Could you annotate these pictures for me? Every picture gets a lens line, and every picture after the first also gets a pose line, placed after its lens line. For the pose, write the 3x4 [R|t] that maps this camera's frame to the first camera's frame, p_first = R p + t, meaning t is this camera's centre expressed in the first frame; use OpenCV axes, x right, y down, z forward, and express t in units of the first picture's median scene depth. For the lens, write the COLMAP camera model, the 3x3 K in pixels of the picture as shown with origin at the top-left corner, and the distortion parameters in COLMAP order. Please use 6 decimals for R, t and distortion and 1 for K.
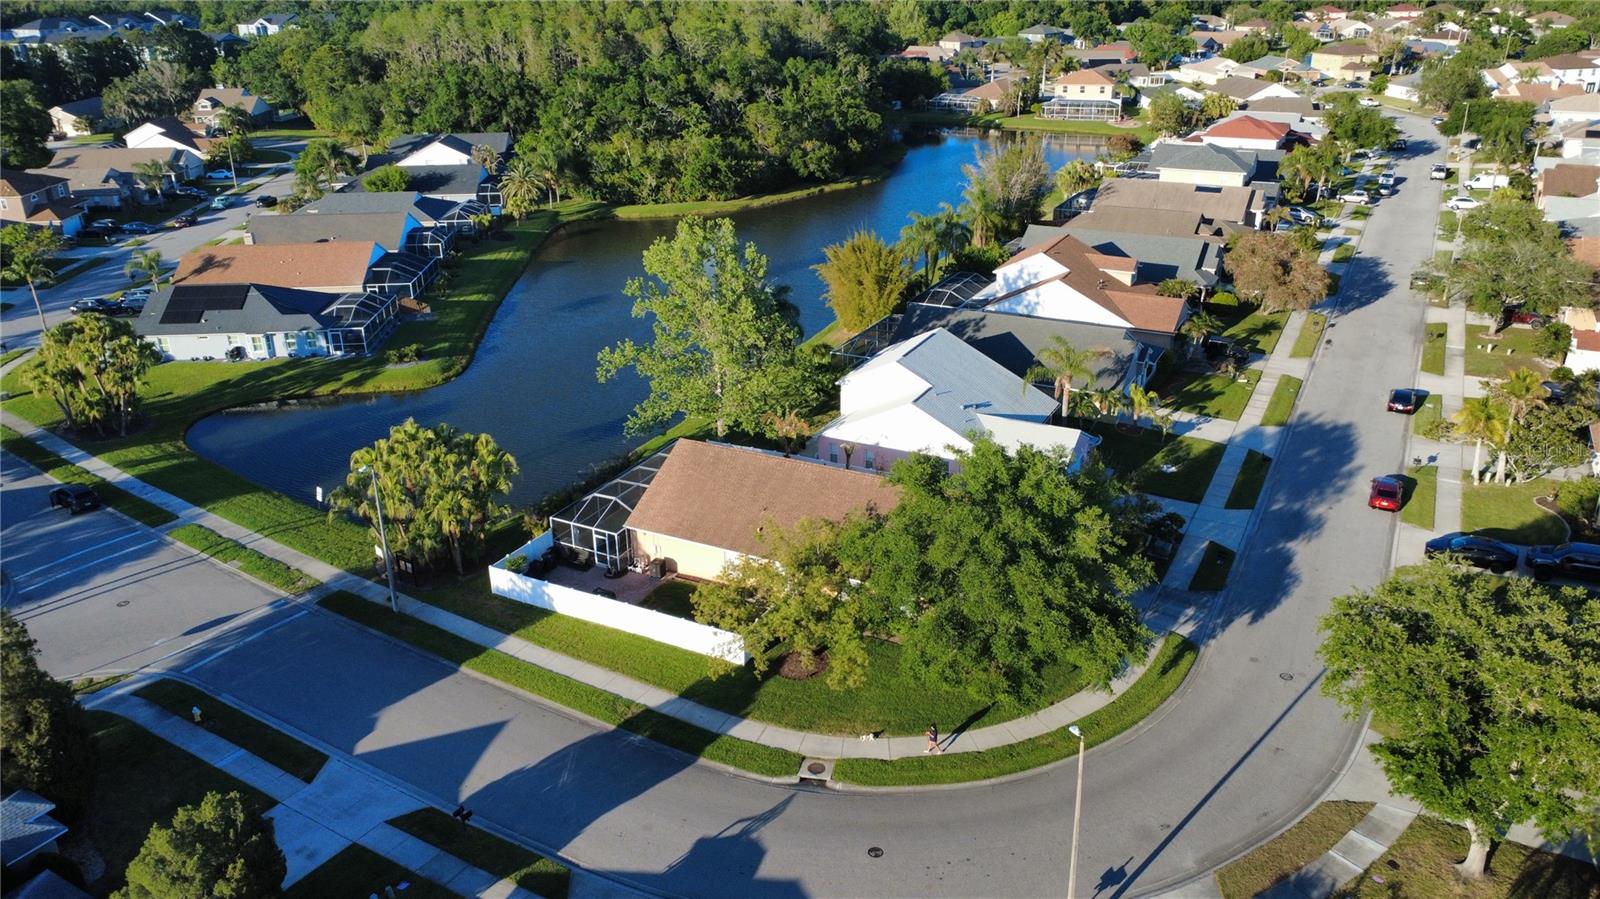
lens RADIAL K [[1194.9, 0, 803.3], [0, 1194.9, 455.3], [0, 0, 1]] dist [0.007648, -0.000439]
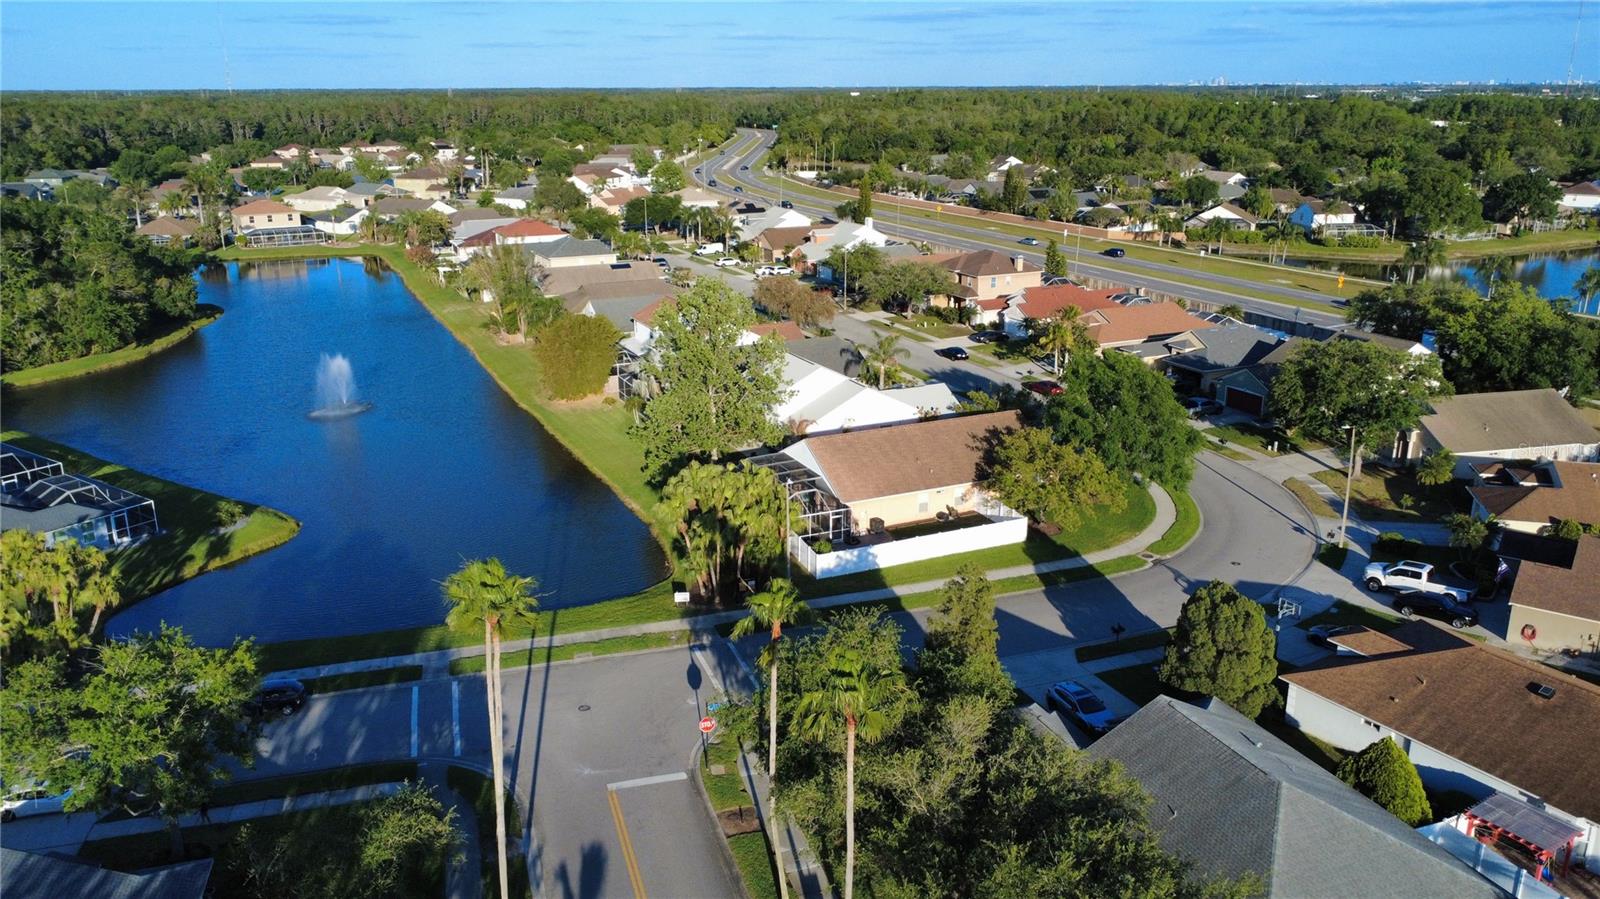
lens RADIAL K [[1194.9, 0, 803.0], [0, 1194.9, 451.8], [0, 0, 1]] dist [0.007648, -0.000439]
pose [[0.611135, -0.220985, 0.760053, -0.843807], [0.306682, 0.951339, 0.030008, -0.031595], [-0.729699, 0.214755, 0.649168, 0.165707]]
